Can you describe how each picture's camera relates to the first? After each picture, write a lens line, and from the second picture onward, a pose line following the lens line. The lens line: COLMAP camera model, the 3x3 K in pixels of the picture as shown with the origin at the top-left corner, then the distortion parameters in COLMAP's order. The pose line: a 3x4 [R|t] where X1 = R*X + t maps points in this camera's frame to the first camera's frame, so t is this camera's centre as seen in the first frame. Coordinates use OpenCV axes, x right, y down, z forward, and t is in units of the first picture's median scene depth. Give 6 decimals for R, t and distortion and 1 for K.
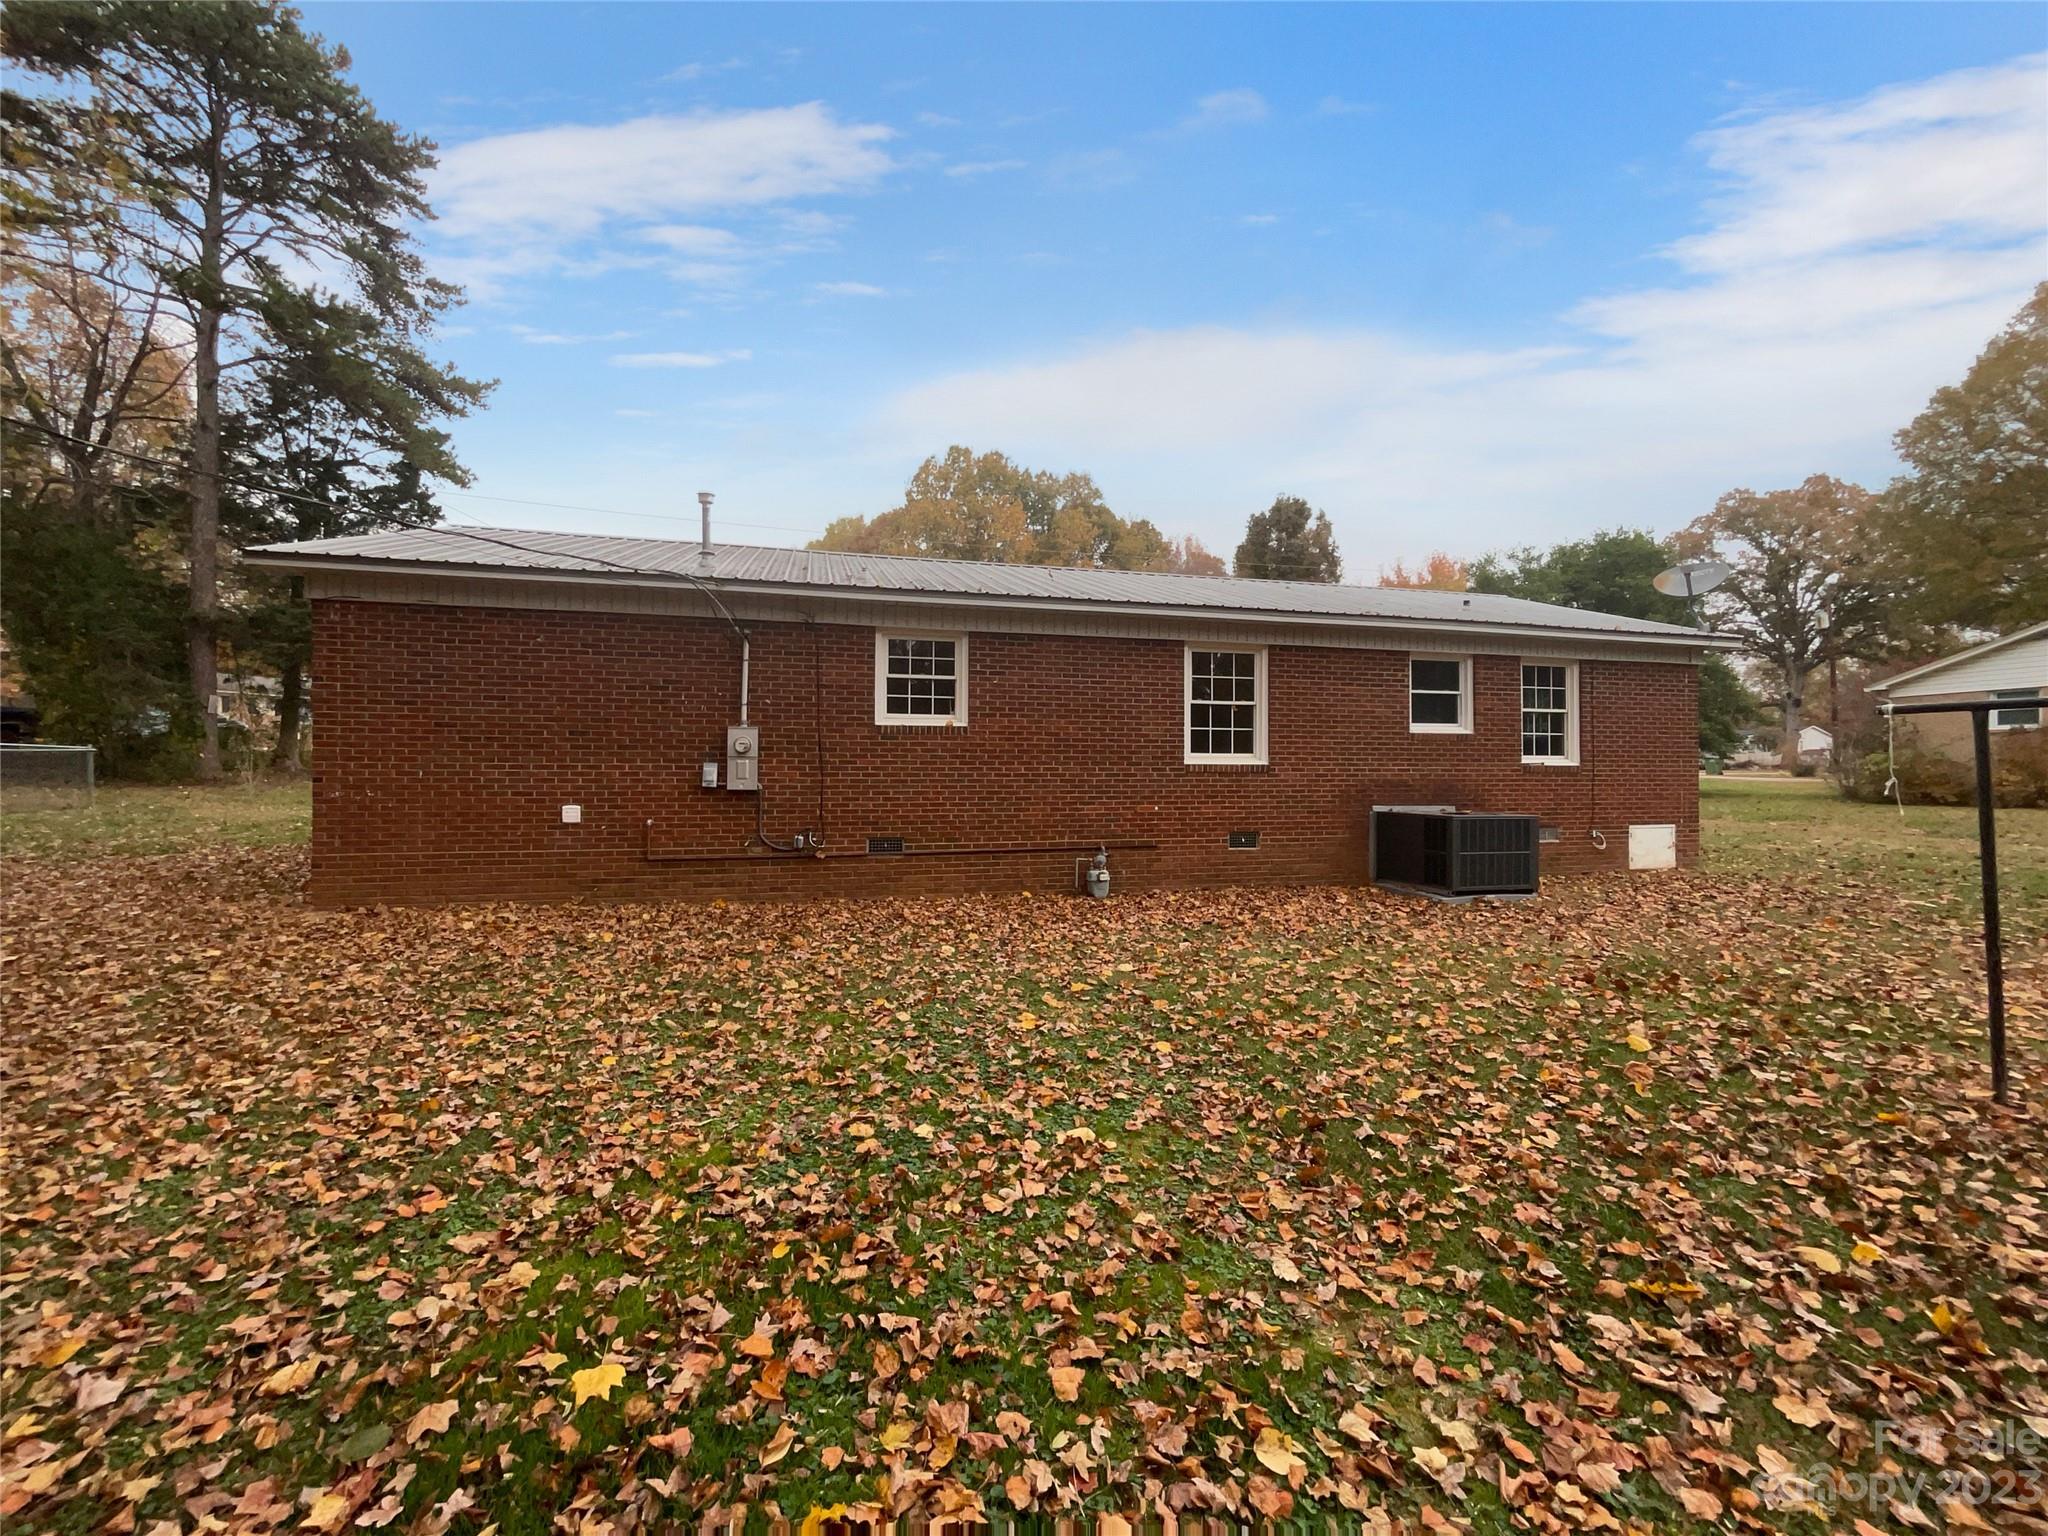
lens RADIAL K [[832.3, 0, 1020.8], [0, 832.3, 761.2], [0, 0, 1]] dist [0.001474, -0.002603]
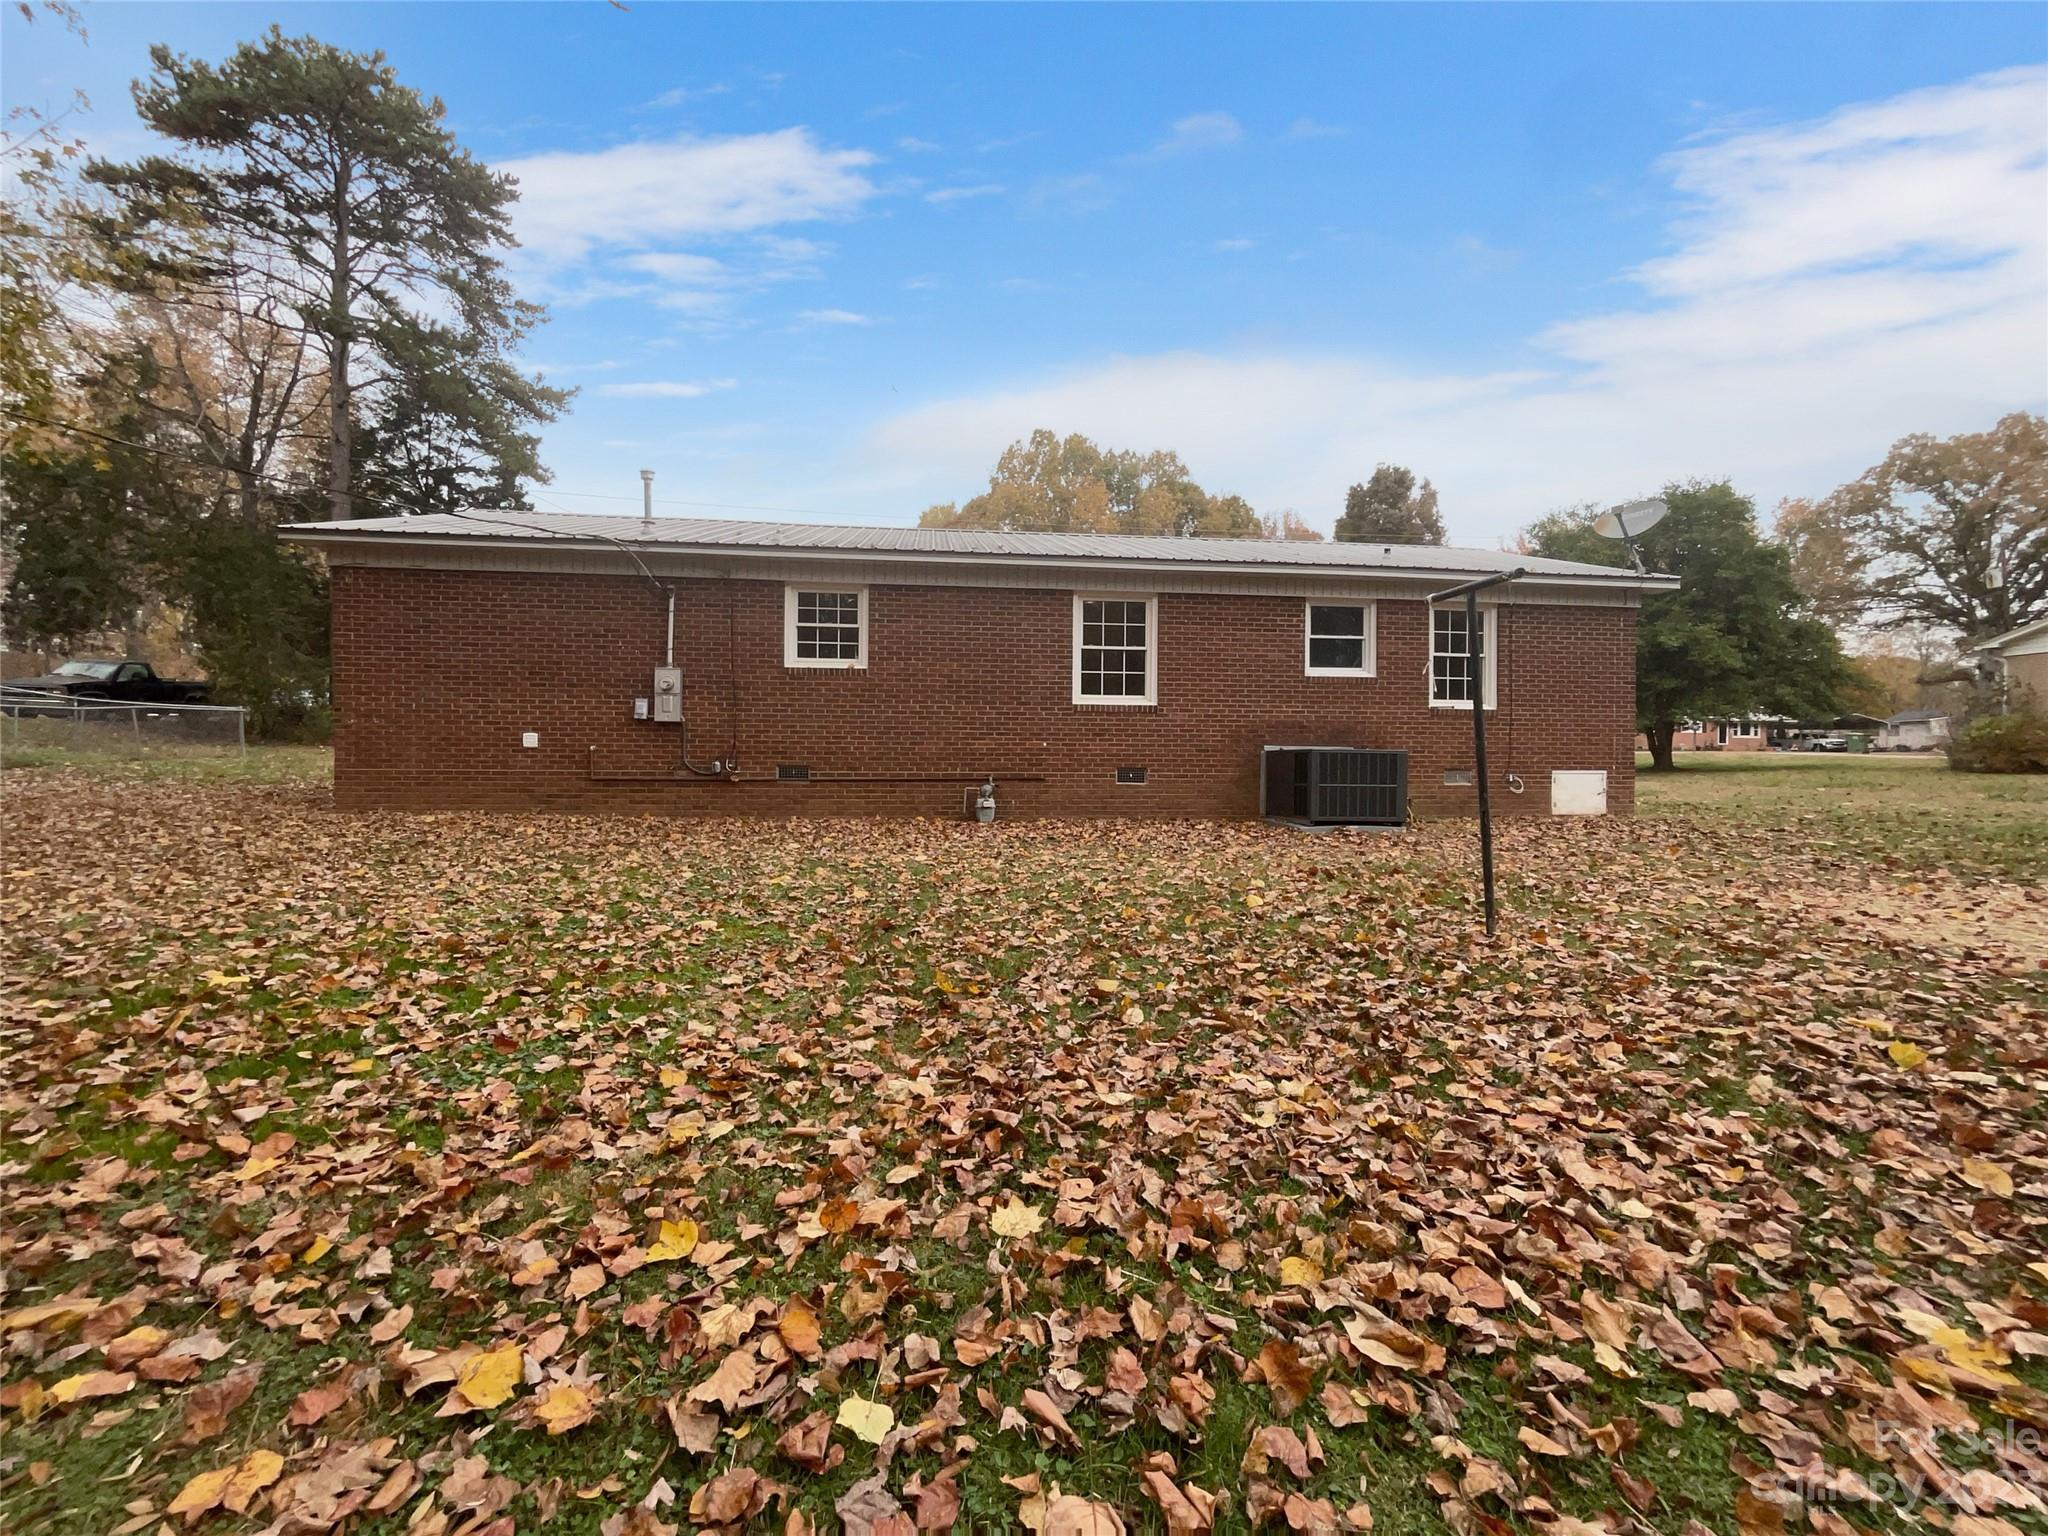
lens RADIAL K [[832.3, 0, 1019.9], [0, 832.3, 769.2], [0, 0, 1]] dist [0.001474, -0.002603]
pose [[0.990599, 0.005163, -0.136703, 0.132534], [-0.001876, 0.999706, 0.024165, 0.029782], [0.136788, -0.023681, 0.990317, -0.041813]]
